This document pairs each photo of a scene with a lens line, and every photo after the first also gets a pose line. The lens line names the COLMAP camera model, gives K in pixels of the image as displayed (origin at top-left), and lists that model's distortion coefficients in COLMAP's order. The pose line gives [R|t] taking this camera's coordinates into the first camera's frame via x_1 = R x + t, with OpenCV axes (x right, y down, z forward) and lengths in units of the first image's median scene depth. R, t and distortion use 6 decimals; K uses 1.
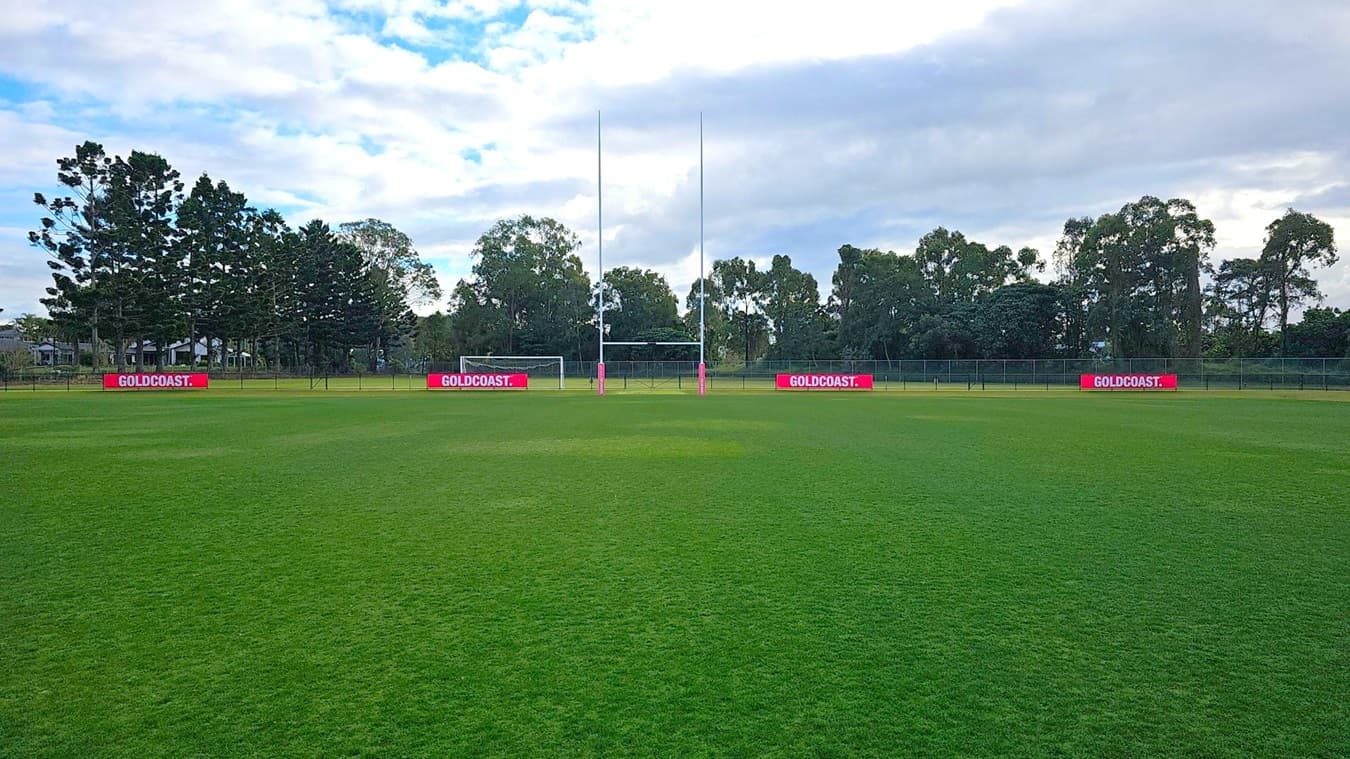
lens RADIAL K [[911.7, 0, 674.9], [0, 911.7, 378.3], [0, 0, 1]] dist [0.027142, -0.008371]
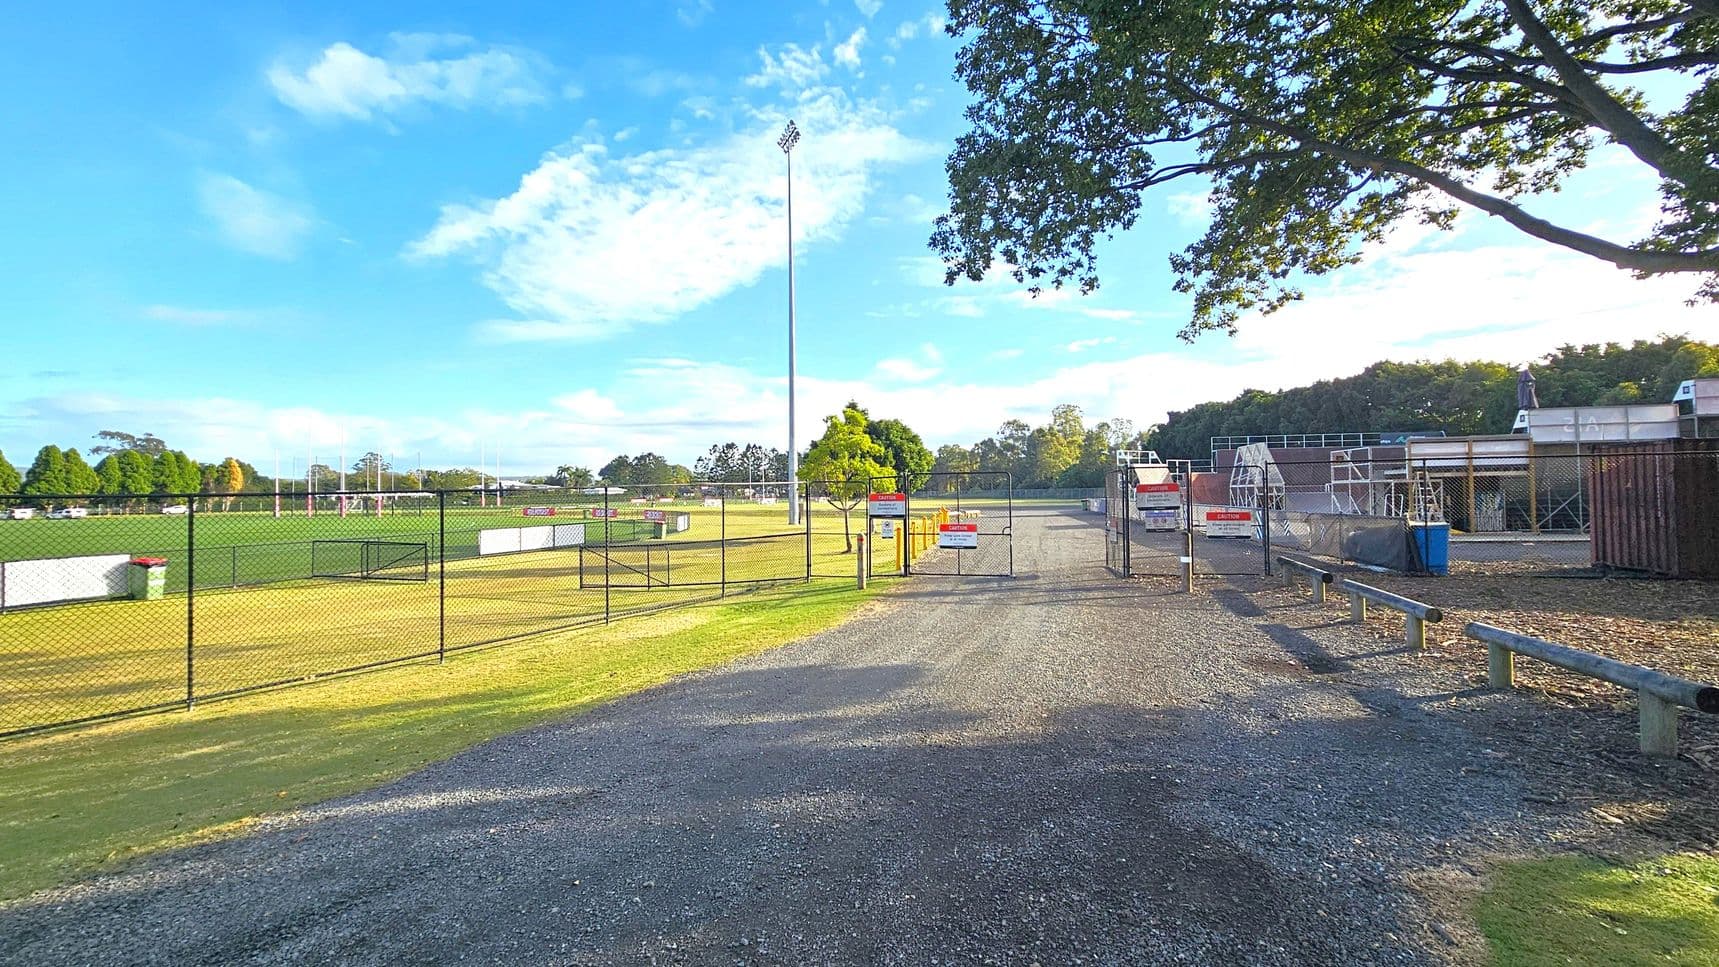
lens RADIAL K [[700.2, 0, 866.6], [0, 700.2, 482.0], [0, 0, 1]] dist [-0.025848, 0.001113]
pose [[0.880690, -0.022152, -0.473175, 1.062703], [0.009309, 0.999522, -0.029467, 0.016138], [0.473602, 0.021546, 0.880476, -1.069543]]
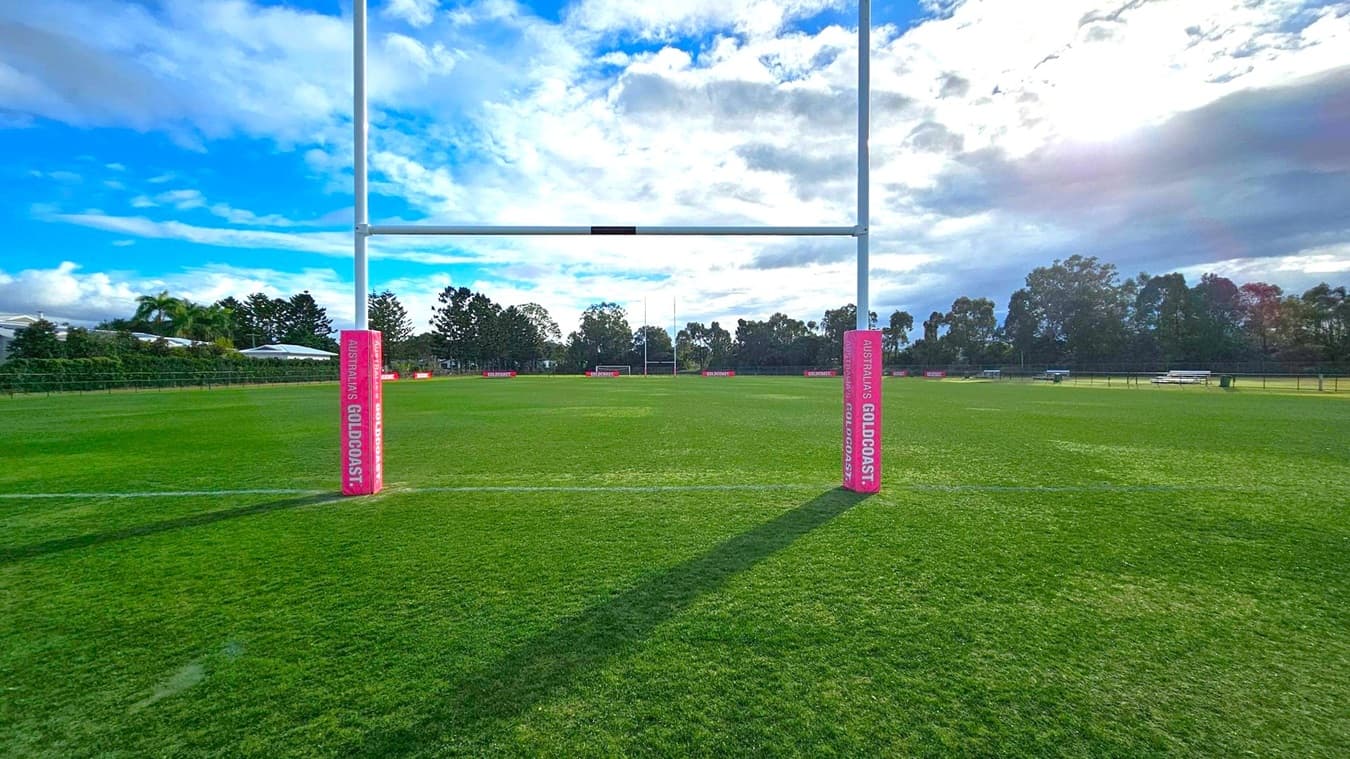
lens RADIAL K [[549.9, 0, 687.4], [0, 549.9, 377.9], [0, 0, 1]] dist [-0.025848, 0.001113]
pose [[0.999520, -0.004544, 0.030655, 0.001081], [0.004469, 0.999987, 0.002517, 0.005651], [-0.030666, -0.002379, 0.999527, -0.416277]]
